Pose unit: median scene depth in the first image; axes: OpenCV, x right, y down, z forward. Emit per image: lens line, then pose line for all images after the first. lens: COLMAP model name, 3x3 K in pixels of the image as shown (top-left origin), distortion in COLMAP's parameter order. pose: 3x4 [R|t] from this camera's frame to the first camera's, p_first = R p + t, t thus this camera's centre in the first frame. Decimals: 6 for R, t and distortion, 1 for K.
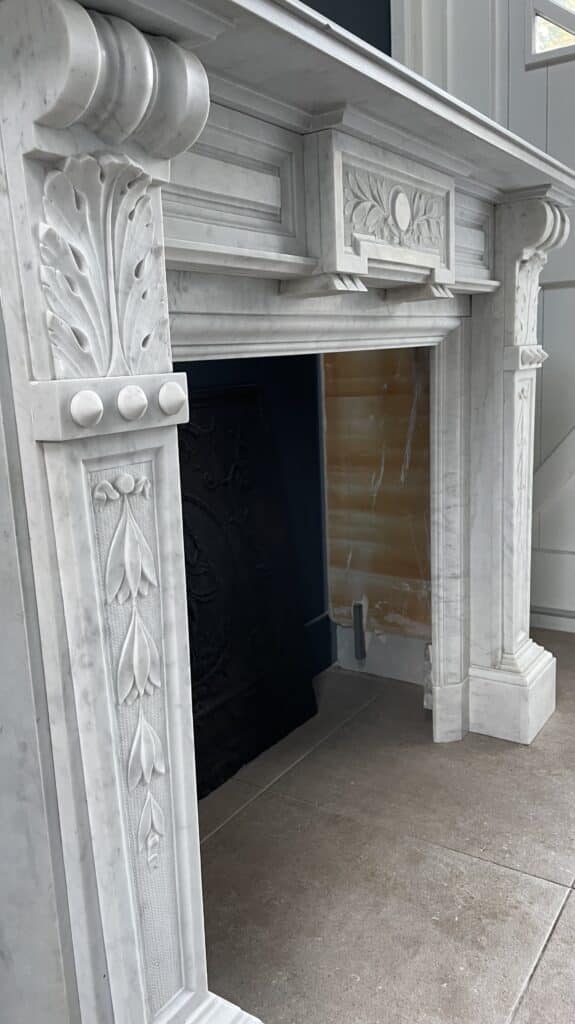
lens RADIAL K [[800.6, 0, 268.6], [0, 800.6, 510.6], [0, 0, 1]] dist [0.091257, -0.129456]
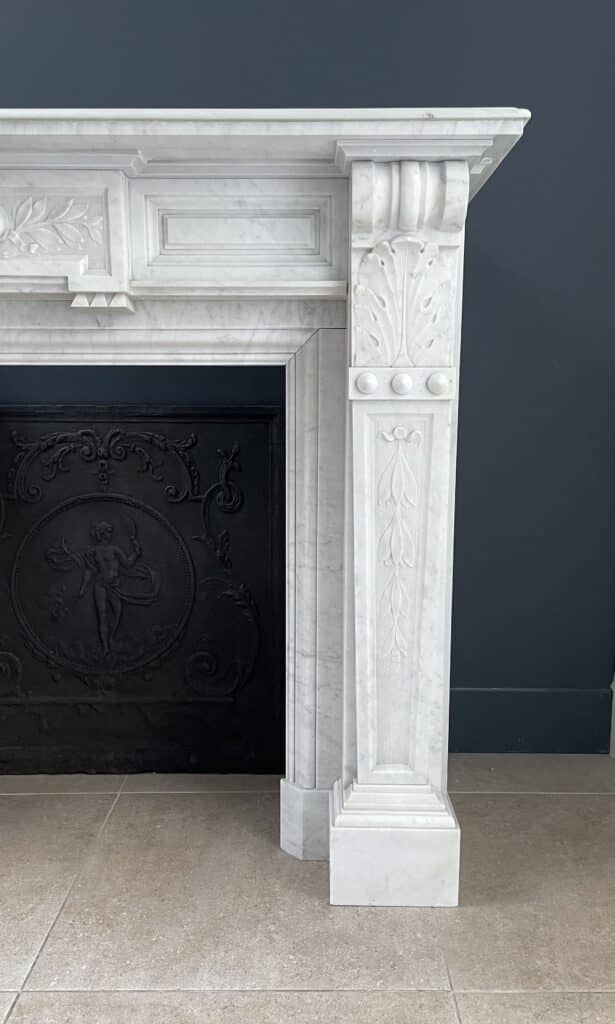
lens RADIAL K [[825.1, 0, 309.2], [0, 825.1, 545.3], [0, 0, 1]] dist [0.109541, -0.165147]
pose [[0.557908, 0.181145, -0.809892, 2.005047], [-0.184639, 0.978522, 0.091670, -0.229130], [0.809103, 0.098394, 0.579371, 1.170634]]
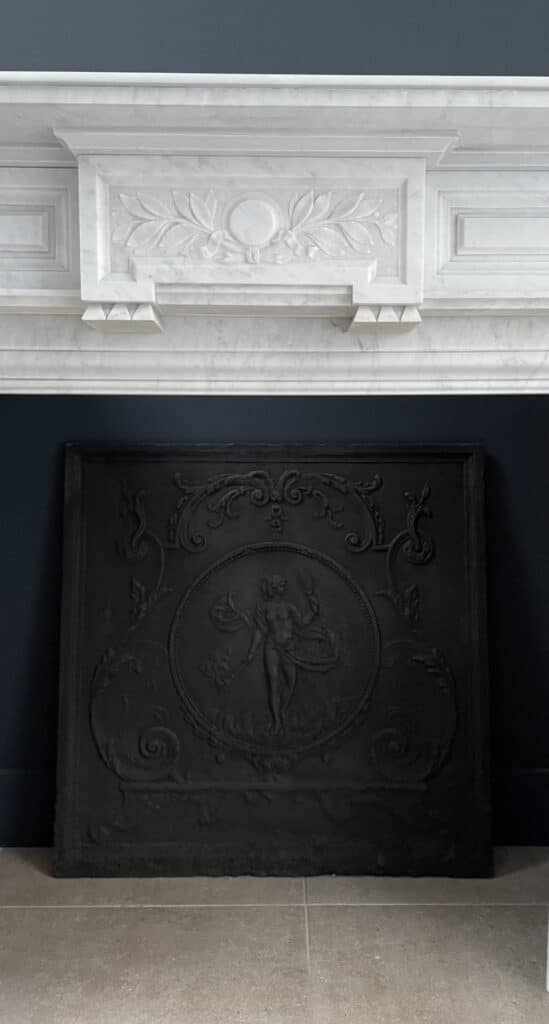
lens RADIAL K [[772.5, 0, 289.7], [0, 772.5, 506.7], [0, 0, 1]] dist [0.093202, -0.143721]
pose [[0.567683, 0.107514, -0.816197, 1.322951], [-0.186885, 0.982382, -0.000578, -0.141578], [0.801755, 0.152864, 0.577774, 0.945938]]
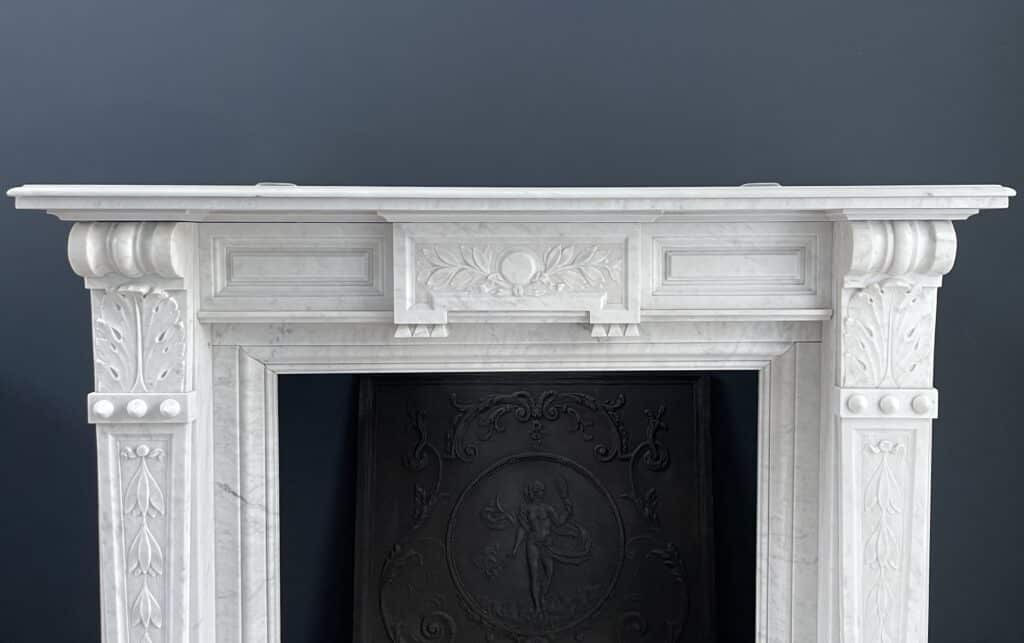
lens RADIAL K [[877.4, 0, 559.8], [0, 877.4, 278.8], [0, 0, 1]] dist [0.093706, -0.123283]
pose [[0.571009, 0.093166, -0.815640, 1.862278], [-0.184702, 0.982646, -0.017063, -0.526517], [0.799896, 0.160394, 0.578308, 0.507424]]
